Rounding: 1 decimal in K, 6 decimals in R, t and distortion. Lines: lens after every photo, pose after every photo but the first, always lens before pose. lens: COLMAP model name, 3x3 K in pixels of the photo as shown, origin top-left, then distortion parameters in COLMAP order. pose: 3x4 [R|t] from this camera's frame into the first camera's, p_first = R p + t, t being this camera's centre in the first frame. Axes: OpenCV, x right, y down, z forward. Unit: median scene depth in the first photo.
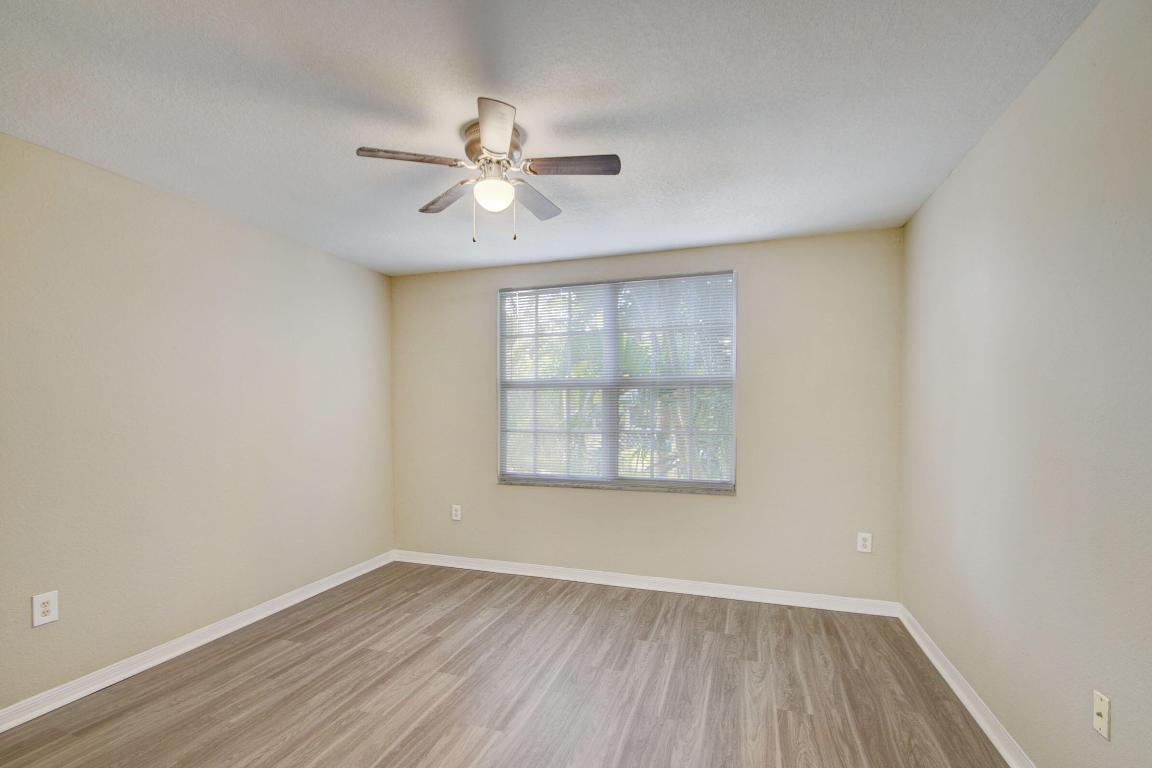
lens RADIAL K [[509.4, 0, 569.6], [0, 509.4, 415.5], [0, 0, 1]] dist [0.019235, -0.019638]
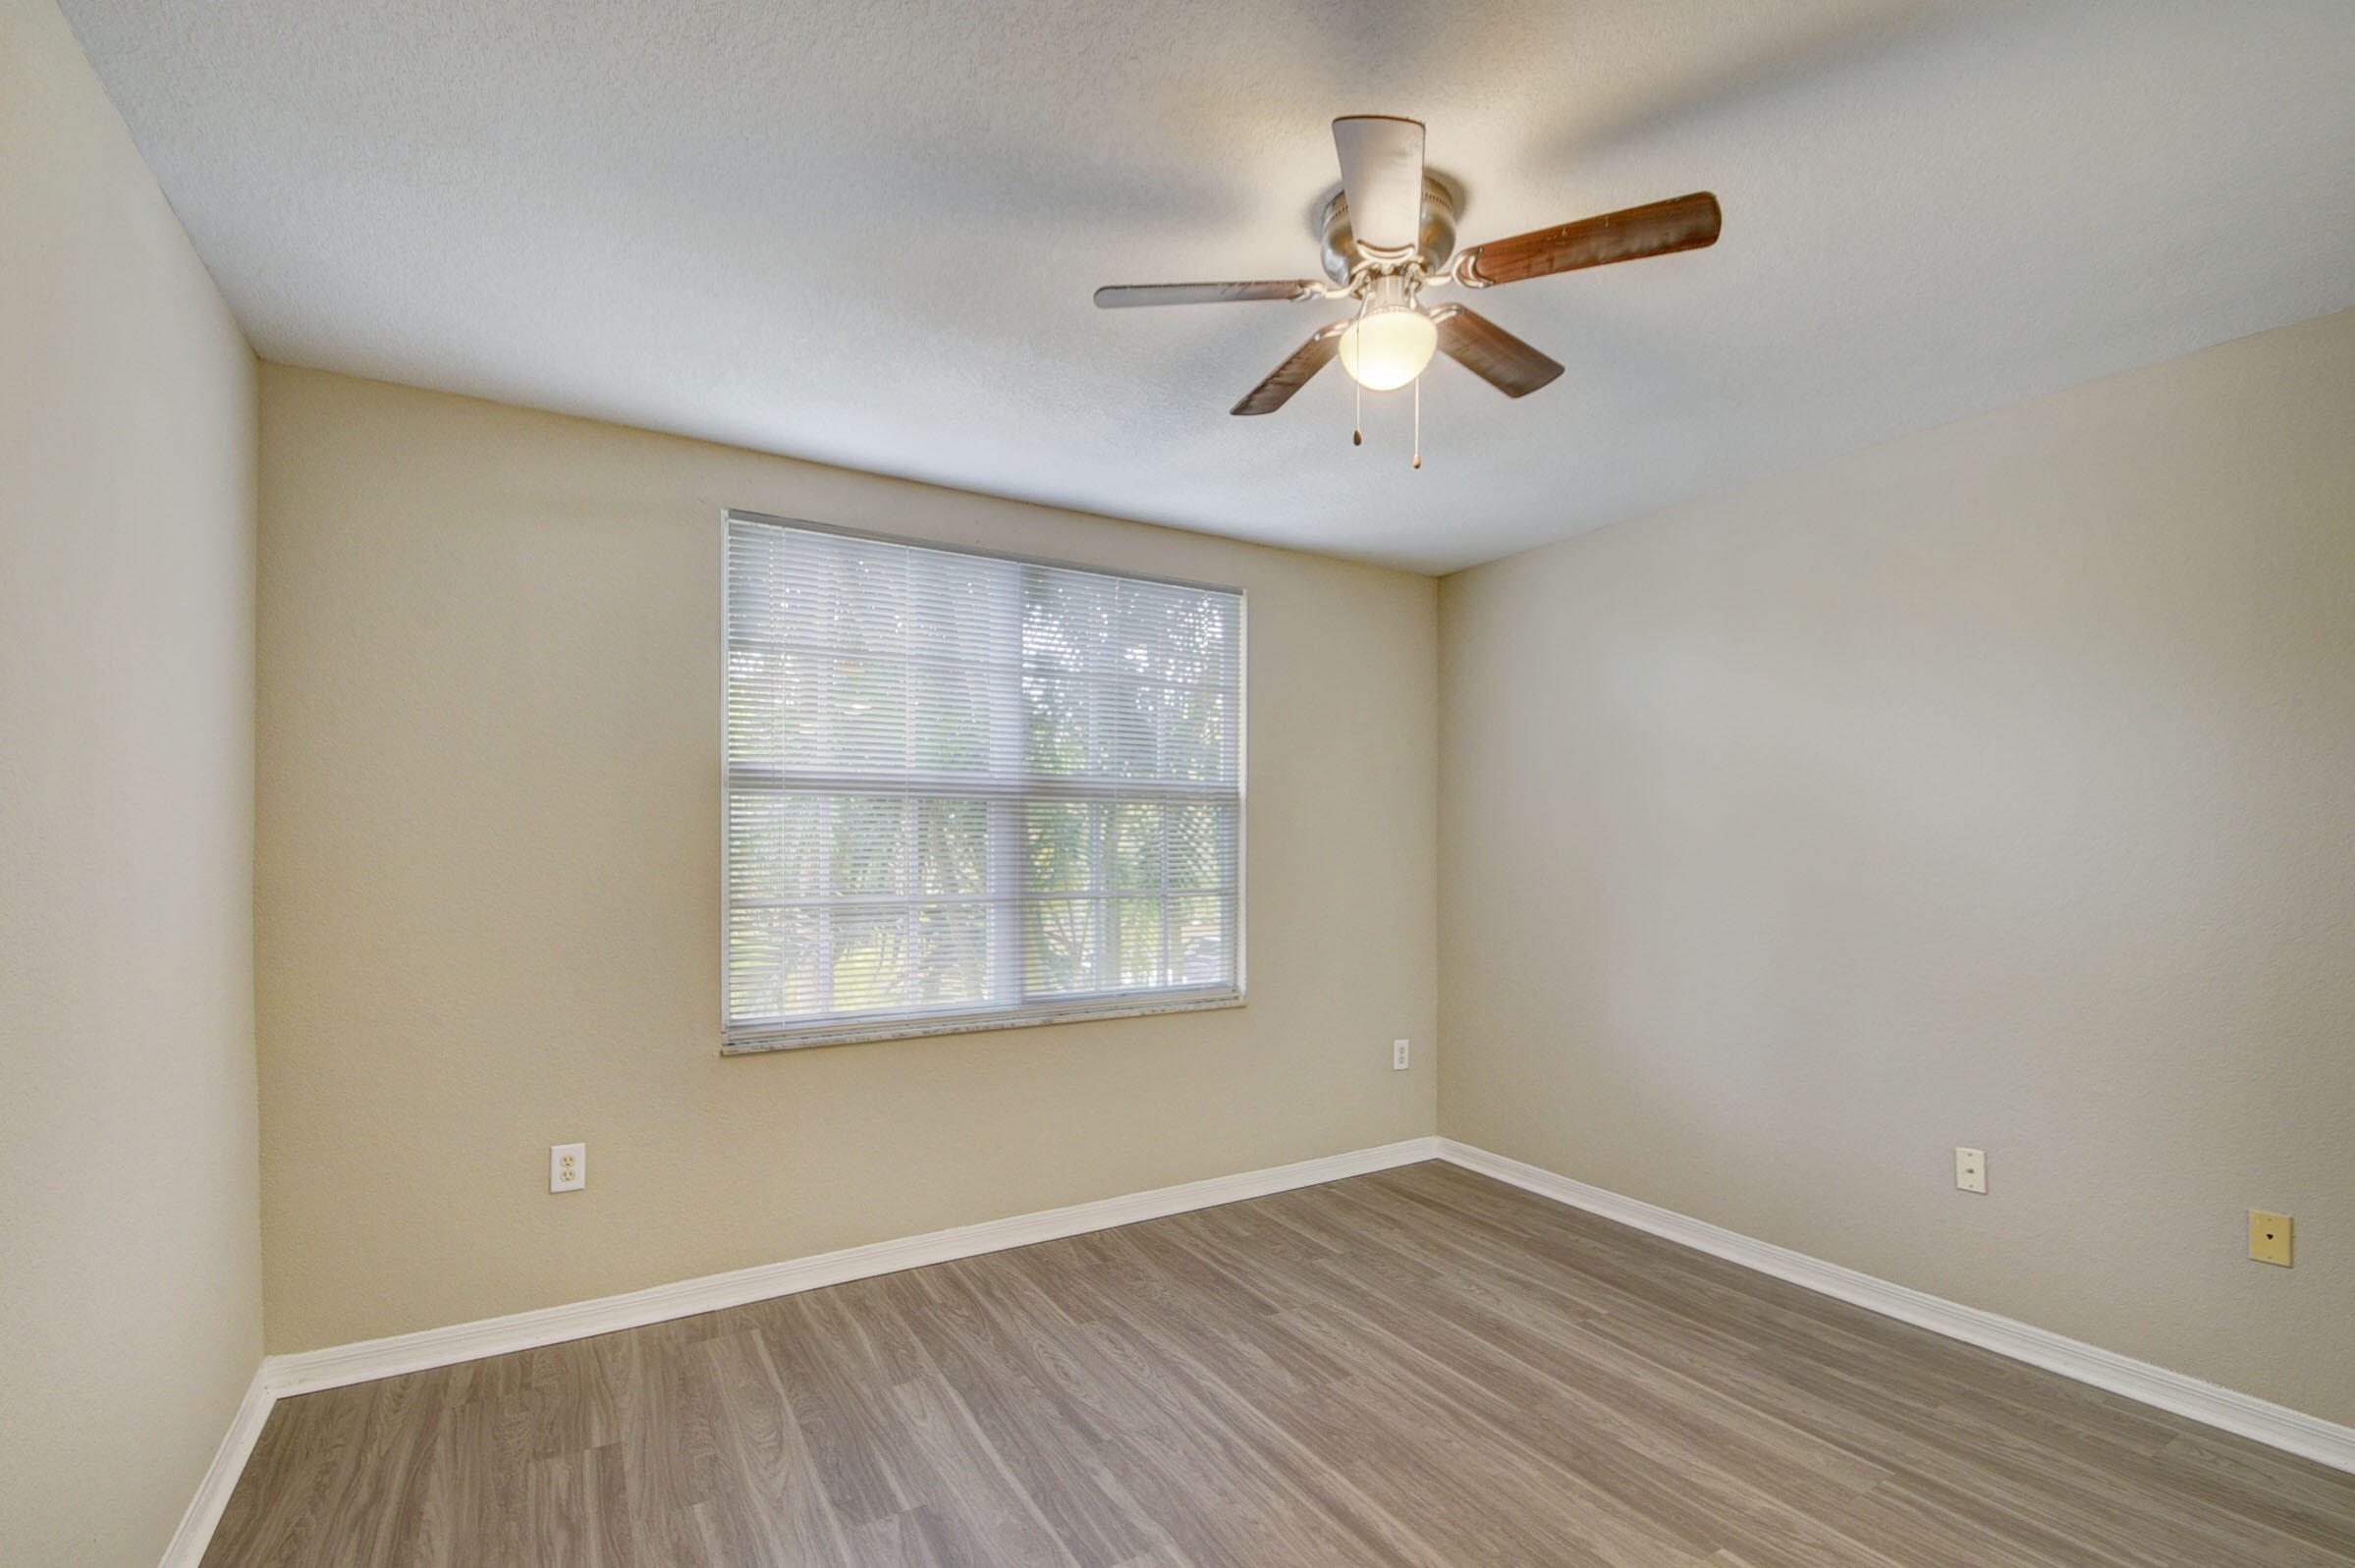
lens RADIAL K [[1041.2, 0, 1164.4], [0, 1041.2, 848.3], [0, 0, 1]] dist [0.019235, -0.019638]
pose [[0.653178, -0.005562, 0.757184, -0.597403], [0.005285, 0.999982, 0.002786, -0.016990], [-0.757186, 0.002181, 0.653195, 0.351859]]
